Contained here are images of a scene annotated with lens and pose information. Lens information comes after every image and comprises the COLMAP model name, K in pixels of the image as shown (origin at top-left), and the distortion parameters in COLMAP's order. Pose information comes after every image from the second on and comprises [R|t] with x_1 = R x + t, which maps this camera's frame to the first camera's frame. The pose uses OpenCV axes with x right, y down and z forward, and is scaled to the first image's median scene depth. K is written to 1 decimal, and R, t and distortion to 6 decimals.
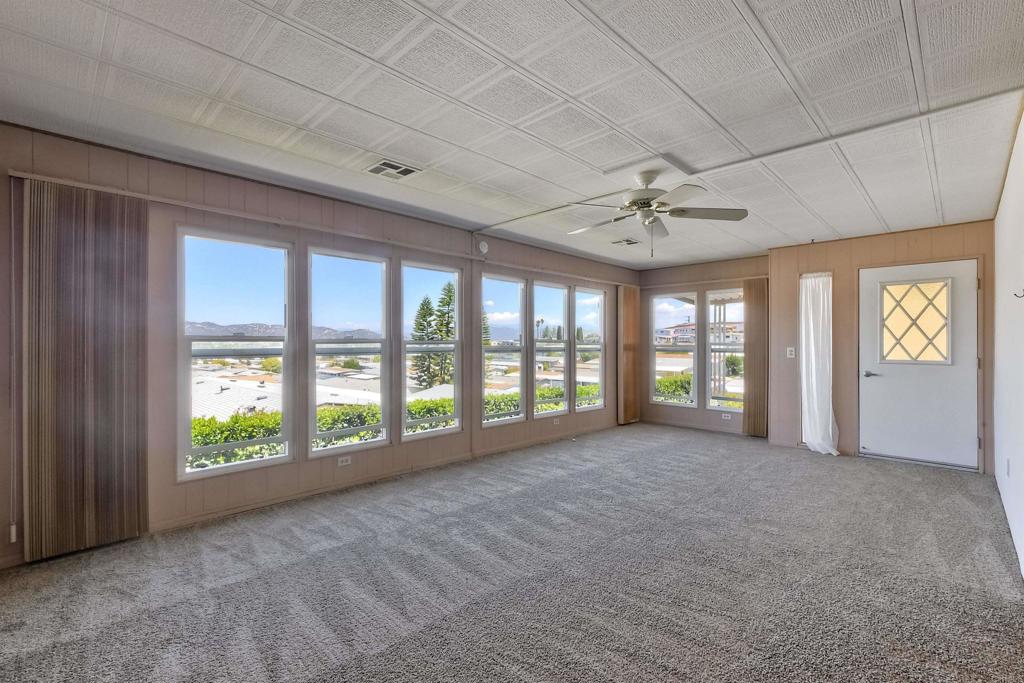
lens RADIAL K [[459.2, 0, 515.8], [0, 459.2, 345.1], [0, 0, 1]] dist [0.009847, -0.000164]
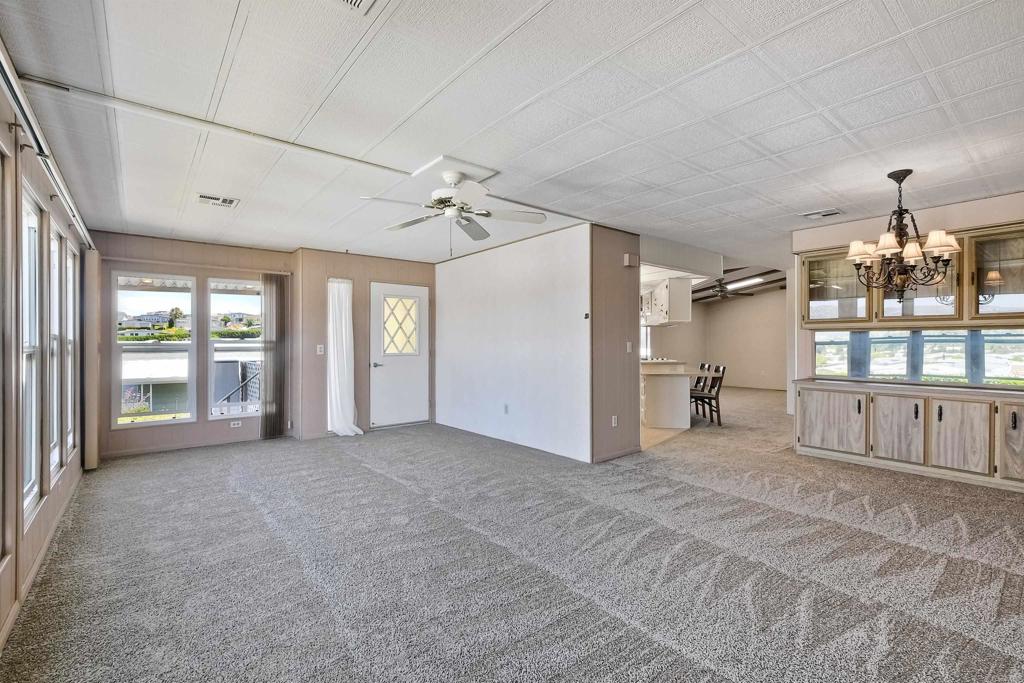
lens RADIAL K [[459.2, 0, 508.7], [0, 459.2, 339.1], [0, 0, 1]] dist [0.009847, -0.000164]
pose [[0.114974, 0.004335, 0.993359, -0.462800], [0.004305, 0.999979, -0.004862, -0.000908], [-0.993359, 0.004836, 0.114953, 0.498605]]
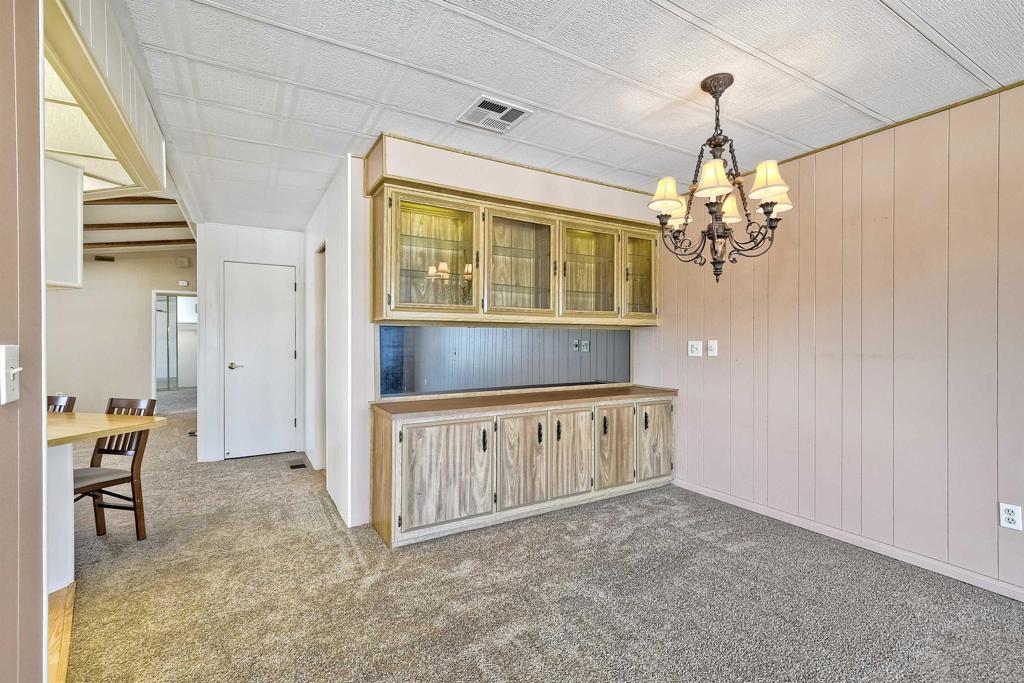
lens RADIAL K [[441.4, 0, 514.0], [0, 441.4, 341.3], [0, 0, 1]] dist [0.002557, 0.000485]
pose [[-0.966574, 0.001631, 0.256383, 0.322933], [0.001883, 0.999998, 0.000735, 0.001310], [-0.256381, 0.001193, -0.966575, 0.461794]]
